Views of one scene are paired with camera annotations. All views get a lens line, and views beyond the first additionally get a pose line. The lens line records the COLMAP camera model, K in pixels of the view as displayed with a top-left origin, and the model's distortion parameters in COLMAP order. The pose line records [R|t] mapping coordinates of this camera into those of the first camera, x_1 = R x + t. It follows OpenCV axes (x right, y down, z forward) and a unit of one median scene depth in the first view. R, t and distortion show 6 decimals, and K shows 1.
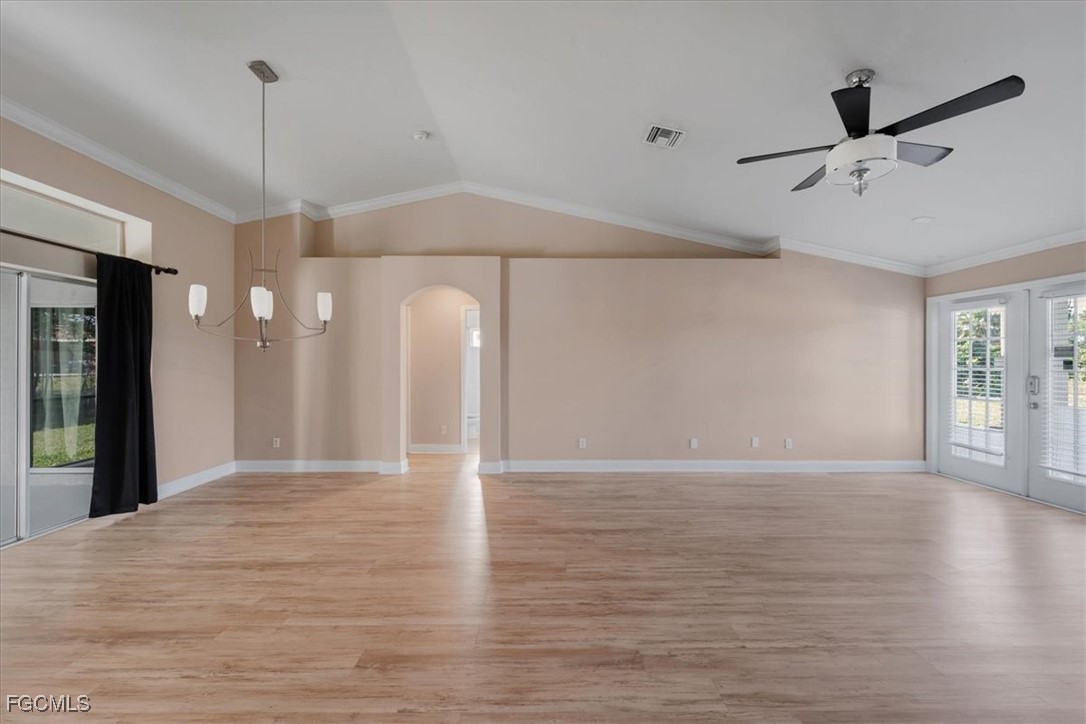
lens RADIAL K [[440.2, 0, 535.7], [0, 440.2, 364.4], [0, 0, 1]] dist [-0.001103, -0.000524]
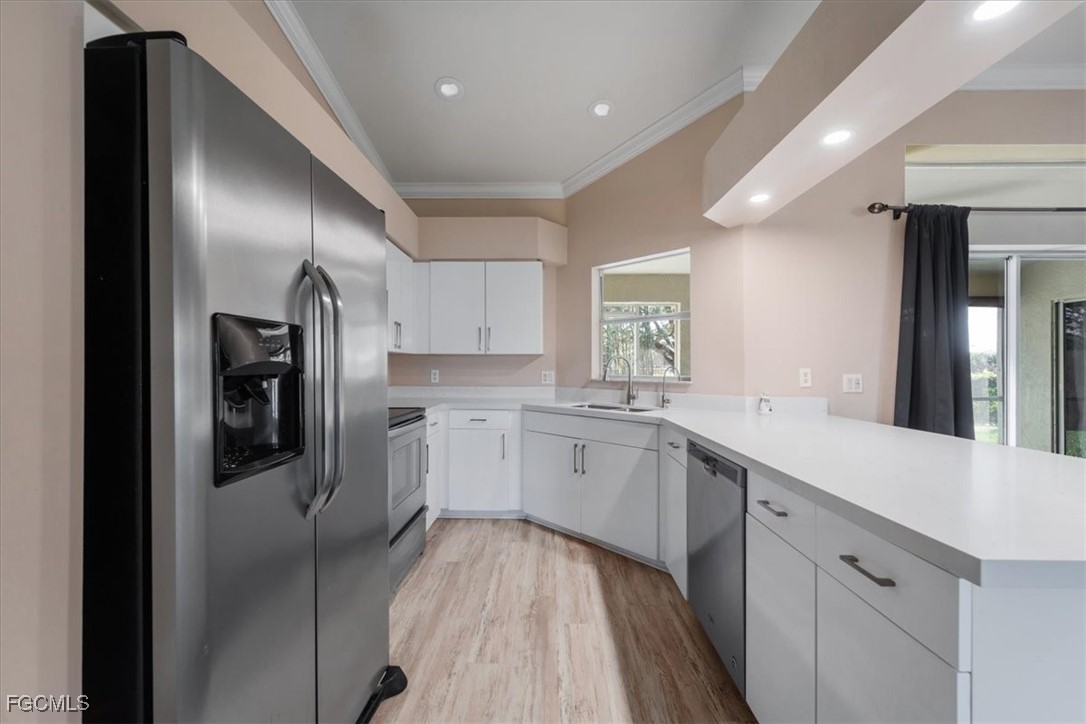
lens RADIAL K [[441.0, 0, 545.6], [0, 441.0, 365.8], [0, 0, 1]] dist [-0.001178, -0.000008]
pose [[-0.013554, -0.002832, -0.999904, -0.212849], [-0.005127, 0.999983, -0.002763, 0.026828], [0.999895, 0.005089, -0.013568, -0.208185]]
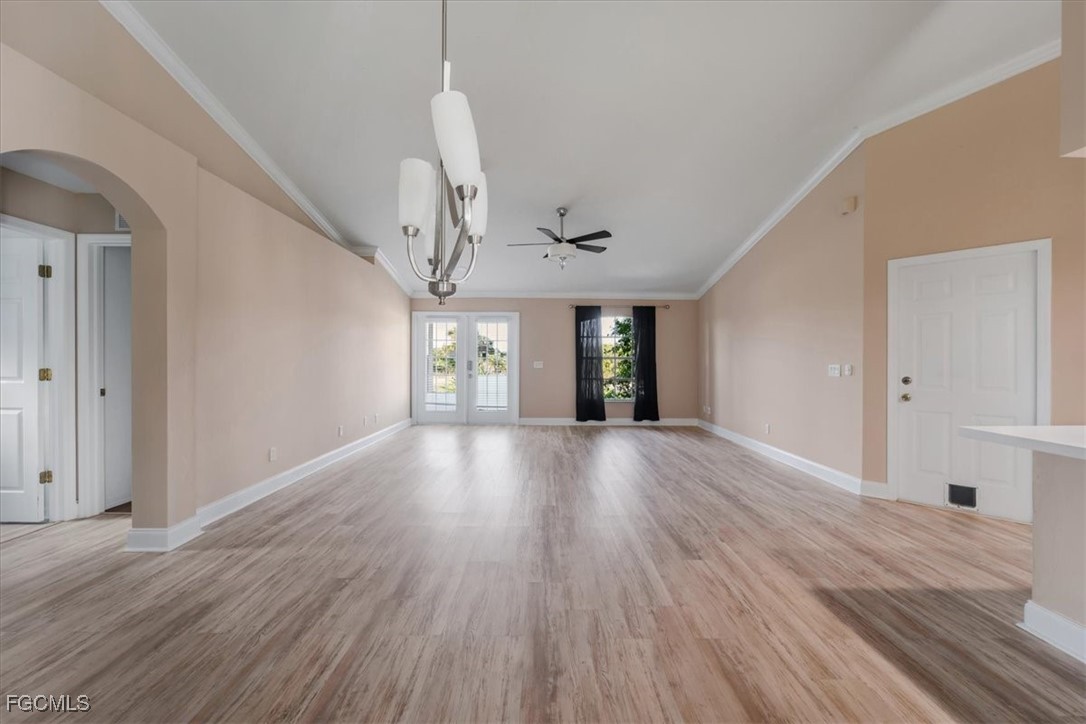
lens RADIAL K [[441.0, 0, 545.6], [0, 441.0, 365.8], [0, 0, 1]] dist [-0.001178, -0.000008]
pose [[-0.001543, -0.013096, 0.999913, -0.900625], [-0.001091, 0.999914, 0.013095, 0.024881], [-0.999998, -0.001070, -0.001557, 0.746732]]
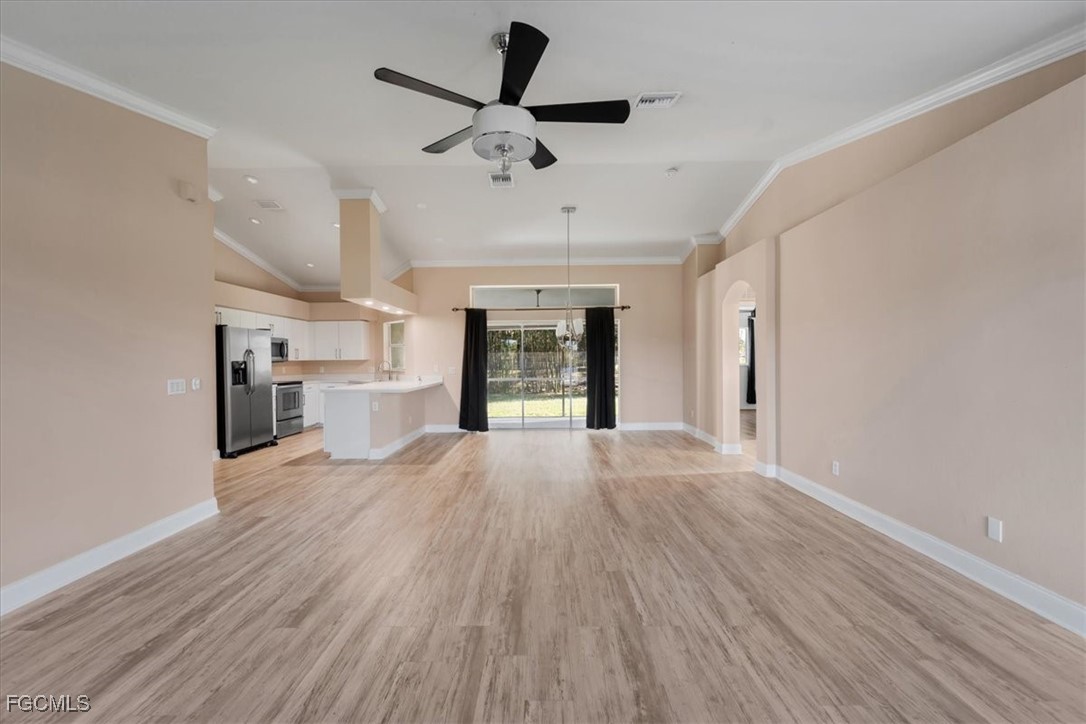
lens RADIAL K [[437.1, 0, 542.0], [0, 437.1, 364.6], [0, 0, 1]] dist [-0.002722, -0.000339]
pose [[-0.004198, 0.012715, -0.999910, 1.130966], [0.007200, 0.999894, 0.012685, 0.000194], [0.999965, -0.007146, -0.004289, 0.742962]]
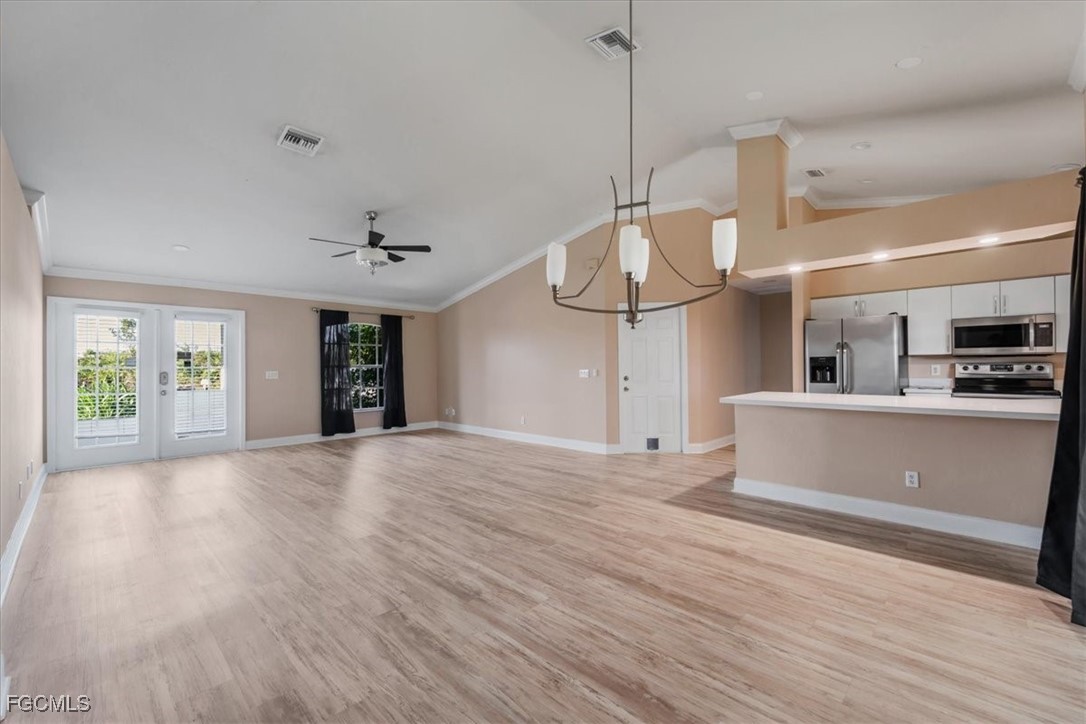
lens RADIAL K [[443.4, 0, 544.4], [0, 443.4, 366.2], [0, 0, 1]] dist [-0.000644, -0.000782]
pose [[-0.718960, 0.007877, 0.695007, -0.817095], [0.010141, 0.999948, -0.000843, 0.024031], [-0.694977, 0.006442, -0.719003, 1.306210]]
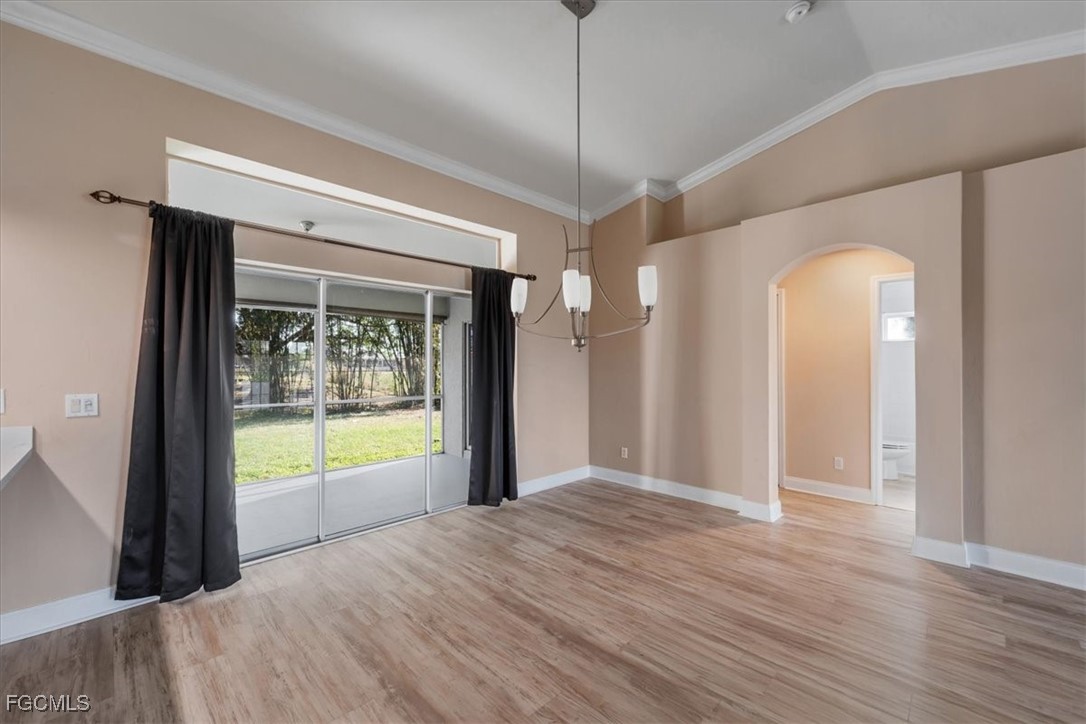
lens RADIAL K [[437.1, 0, 542.0], [0, 437.1, 364.6], [0, 0, 1]] dist [-0.002722, -0.000339]
pose [[0.702645, -0.003345, -0.711532, -0.086432], [-0.000095, 0.999989, -0.004795, -0.001736], [0.711540, 0.003436, 0.702637, 0.331919]]
